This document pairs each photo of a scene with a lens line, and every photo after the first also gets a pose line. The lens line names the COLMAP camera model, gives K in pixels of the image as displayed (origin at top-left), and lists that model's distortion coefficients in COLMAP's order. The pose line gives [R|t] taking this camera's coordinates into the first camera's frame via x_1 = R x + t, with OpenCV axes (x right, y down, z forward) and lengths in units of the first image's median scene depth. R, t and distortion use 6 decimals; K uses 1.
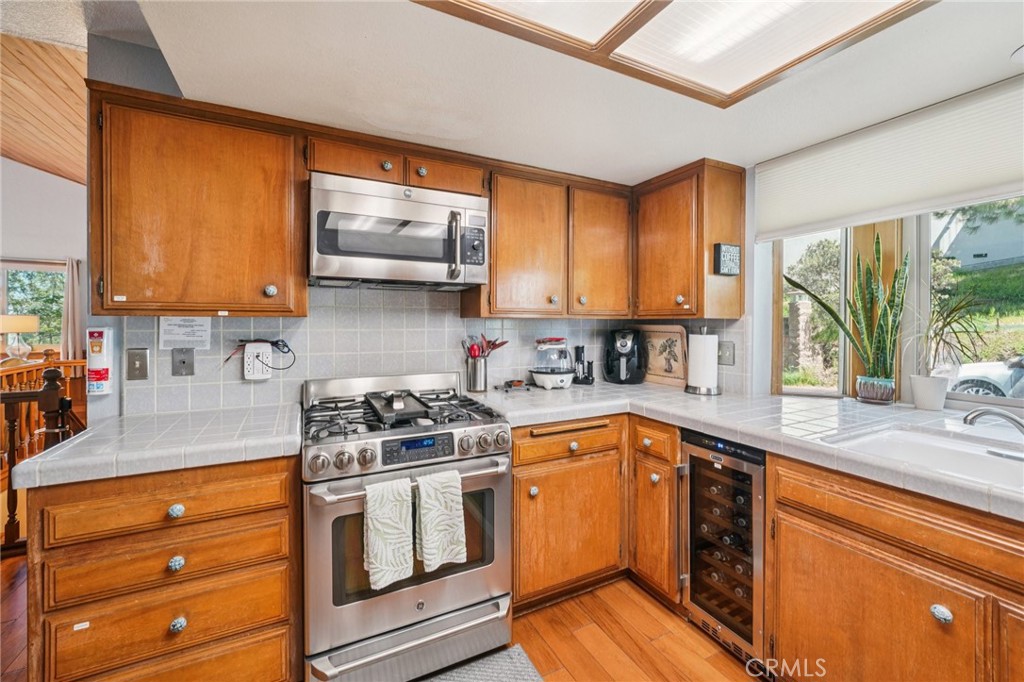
lens RADIAL K [[414.8, 0, 508.5], [0, 414.8, 323.4], [0, 0, 1]] dist [0.000805, 0.000121]
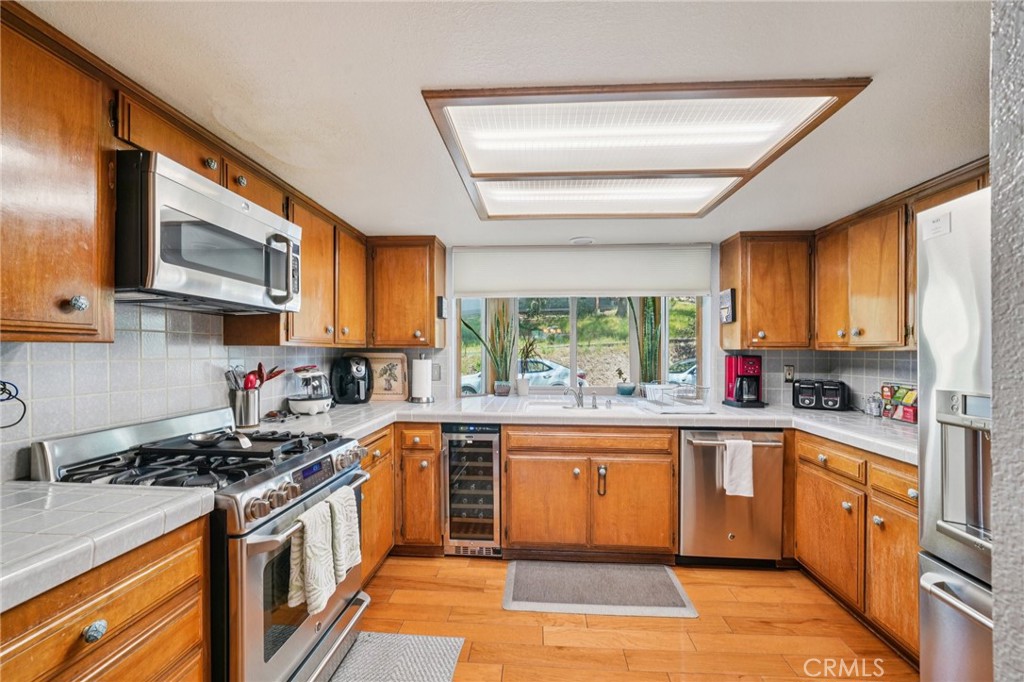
lens RADIAL K [[414.8, 0, 511.4], [0, 414.8, 348.4], [0, 0, 1]] dist [0.000805, 0.000121]
pose [[0.511060, 0.004620, 0.859533, -0.619319], [0.001686, 0.999978, -0.006377, -0.000936], [-0.859543, 0.004709, 0.511041, 0.045118]]
